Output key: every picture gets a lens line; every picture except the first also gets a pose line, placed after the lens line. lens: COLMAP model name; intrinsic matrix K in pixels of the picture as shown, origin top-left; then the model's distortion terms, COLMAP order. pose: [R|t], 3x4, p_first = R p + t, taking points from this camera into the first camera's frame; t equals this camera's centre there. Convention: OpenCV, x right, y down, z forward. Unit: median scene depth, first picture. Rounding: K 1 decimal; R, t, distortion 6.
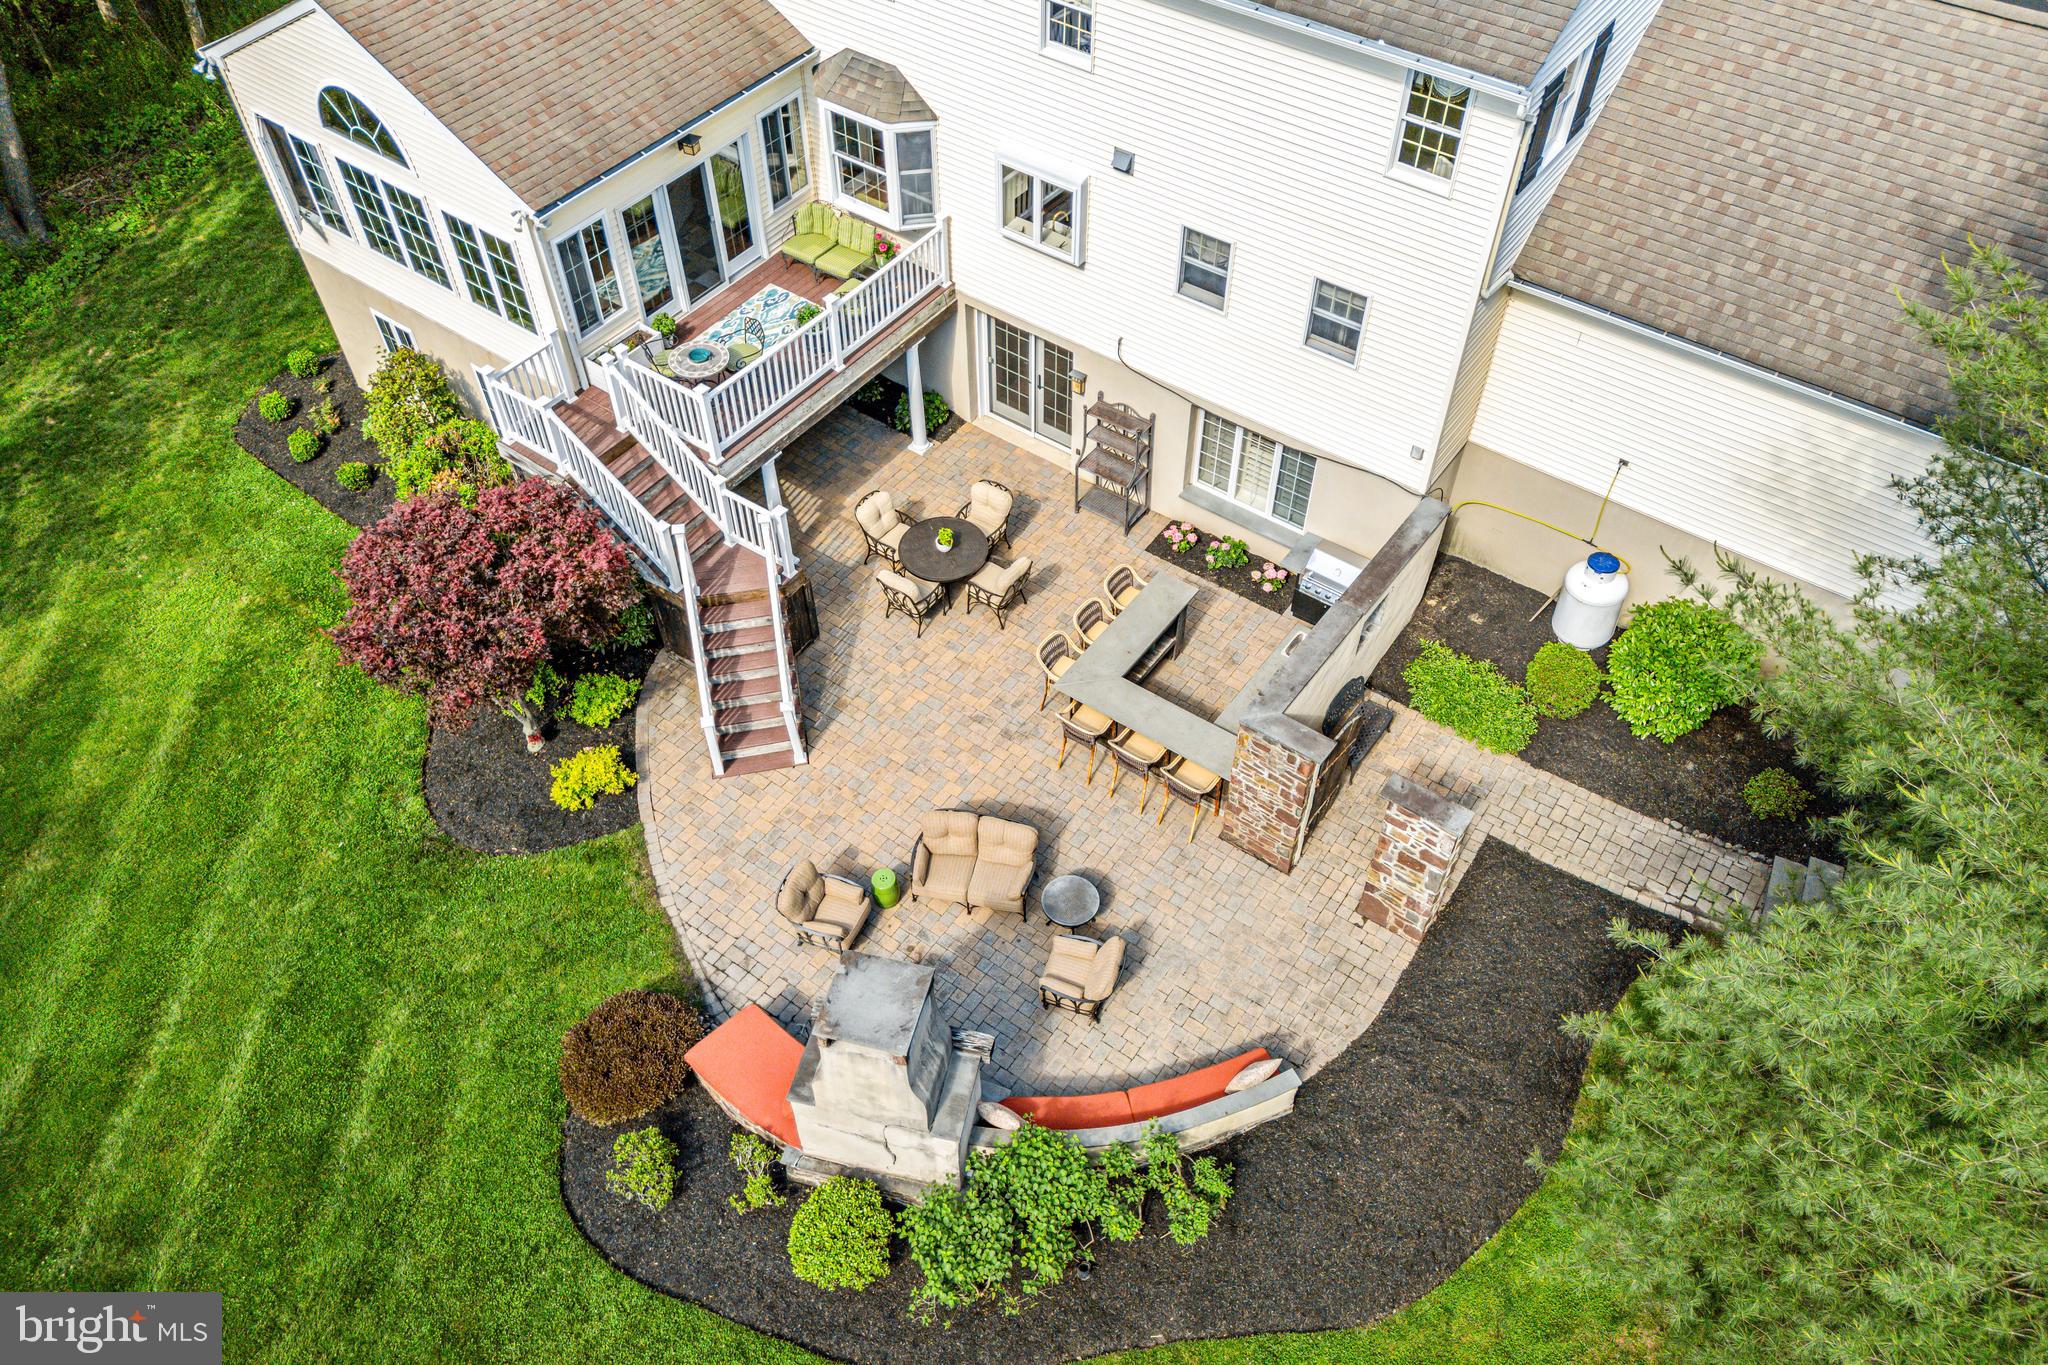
lens RADIAL K [[1487.5, 0, 1028.7], [0, 1487.5, 713.8], [0, 0, 1]] dist [0.100089, 0.000241]
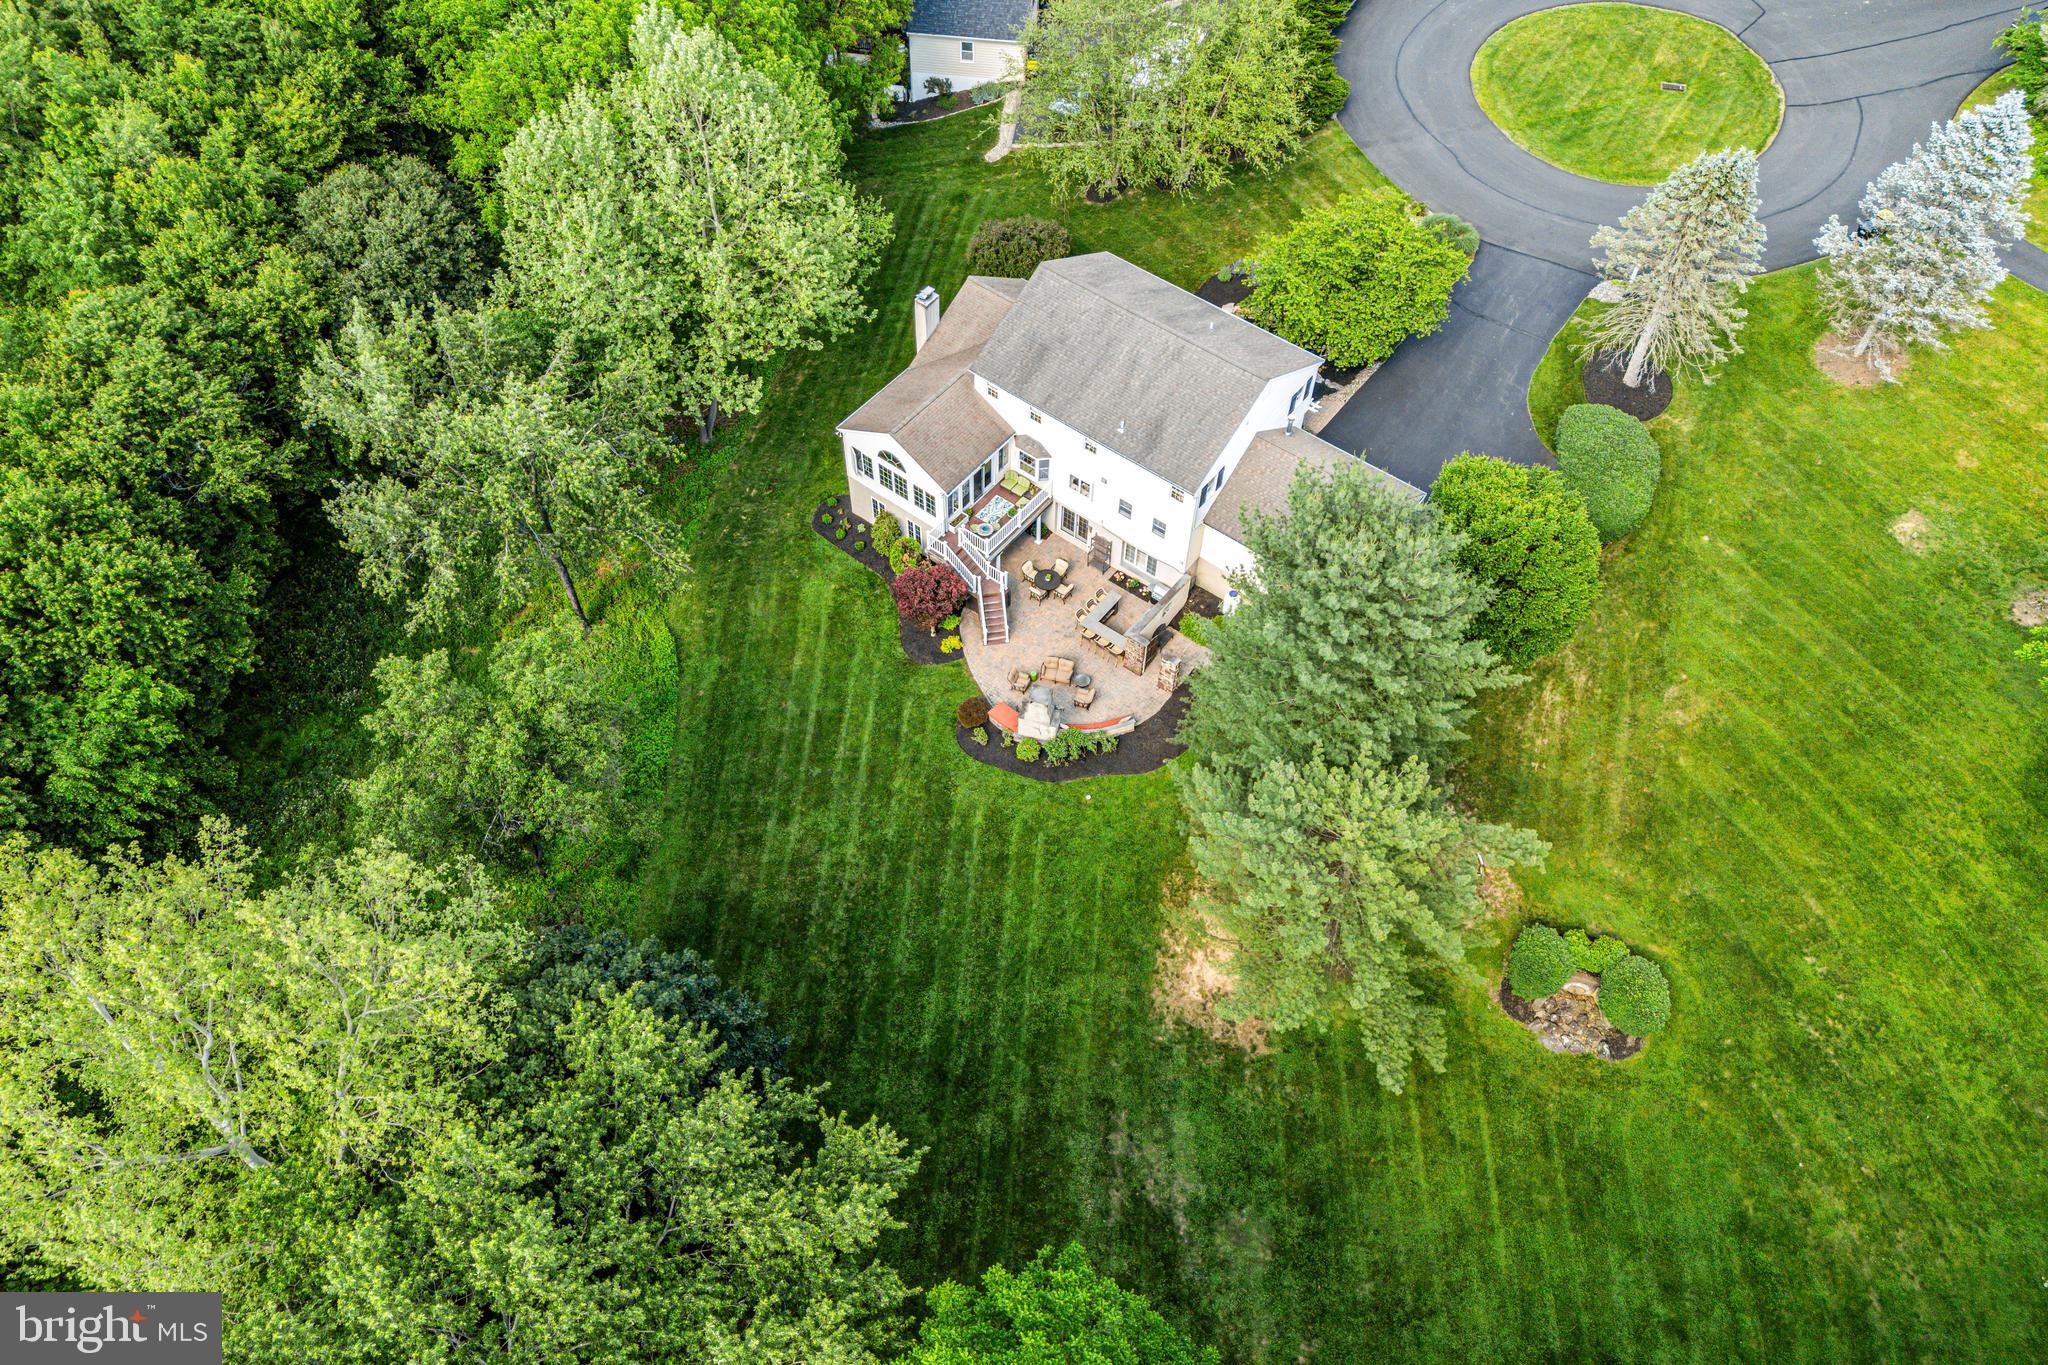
lens RADIAL K [[1487.5, 0, 1028.7], [0, 1487.5, 713.8], [0, 0, 1]] dist [0.100089, 0.000241]
pose [[0.999438, 0.033500, 0.000681, -0.096217], [-0.033442, 0.996020, 0.082613, -0.089411], [0.002089, -0.082590, 0.996581, -2.481246]]
